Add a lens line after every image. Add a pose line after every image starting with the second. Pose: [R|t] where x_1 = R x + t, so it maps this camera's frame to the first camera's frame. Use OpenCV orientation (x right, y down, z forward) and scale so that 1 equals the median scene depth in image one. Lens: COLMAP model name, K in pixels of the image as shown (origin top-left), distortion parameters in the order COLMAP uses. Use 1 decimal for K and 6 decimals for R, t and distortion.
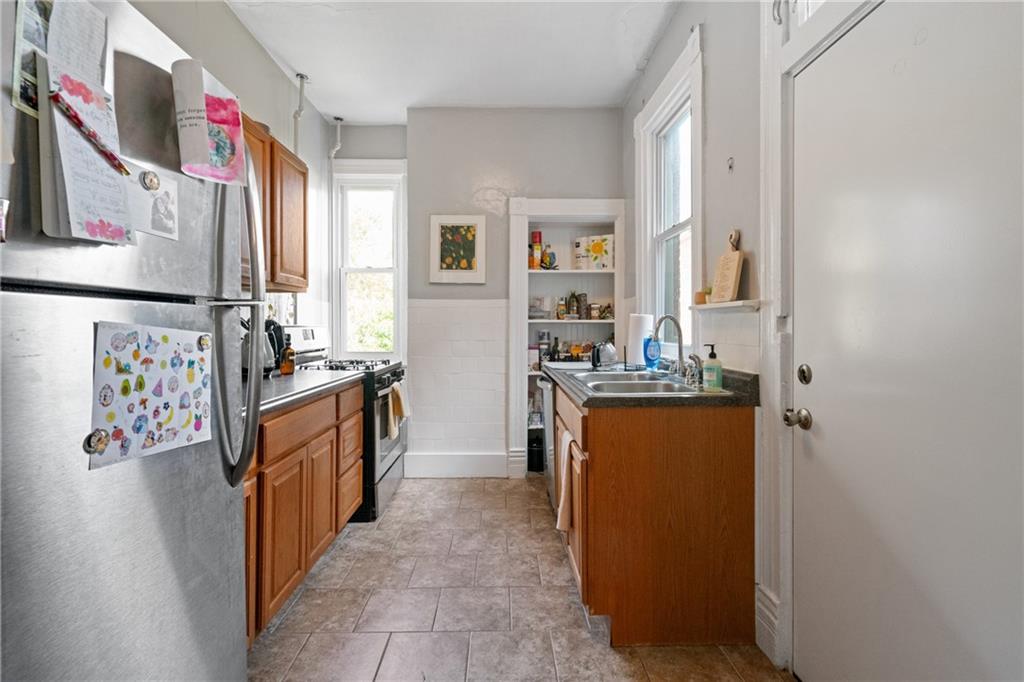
lens RADIAL K [[462.9, 0, 508.6], [0, 462.9, 330.8], [0, 0, 1]] dist [-0.008032, 0.003735]
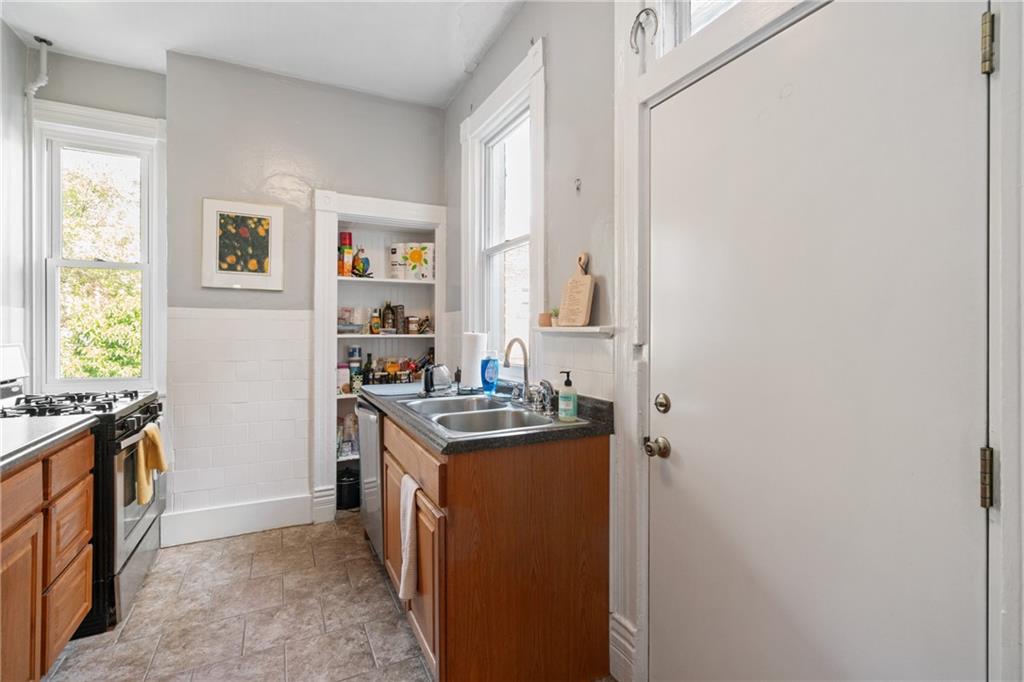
lens RADIAL K [[462.9, 0, 505.4], [0, 462.9, 332.4], [0, 0, 1]] dist [-0.008032, 0.003735]
pose [[0.903980, 0.000013, 0.427575, -0.056161], [0.001969, 0.999989, -0.004194, -0.031057], [-0.427571, 0.004634, 0.903970, 0.123571]]
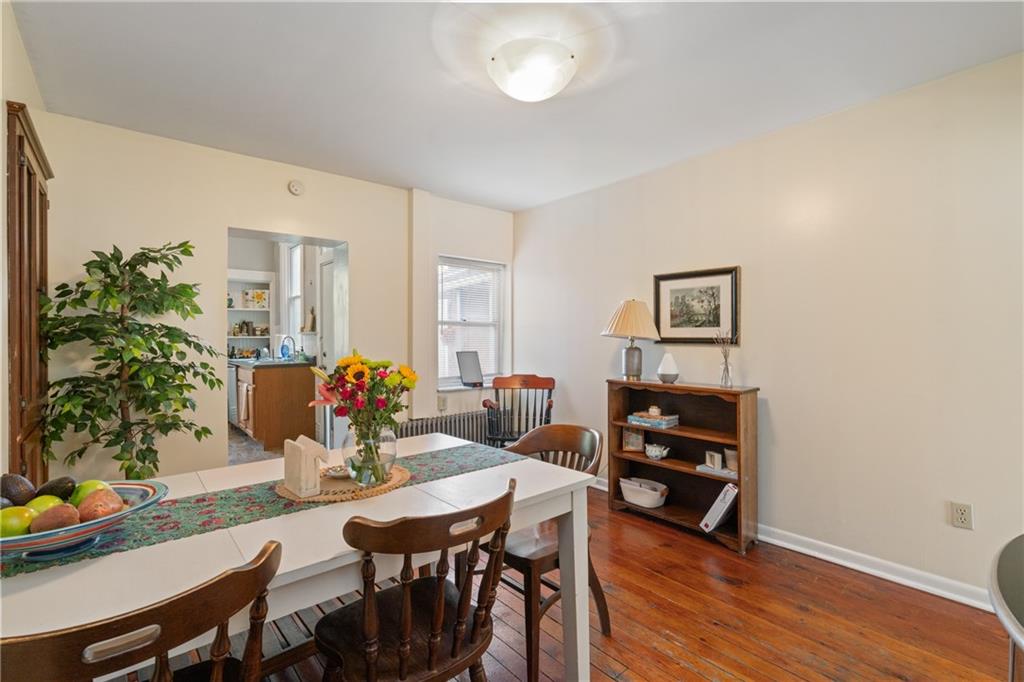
lens RADIAL K [[462.9, 0, 508.1], [0, 462.9, 338.6], [0, 0, 1]] dist [-0.008032, 0.003735]
pose [[0.779131, -0.003950, 0.626849, -0.248135], [0.008498, 0.999955, -0.004262, 0.001388], [-0.626804, 0.008647, 0.779129, -1.376196]]
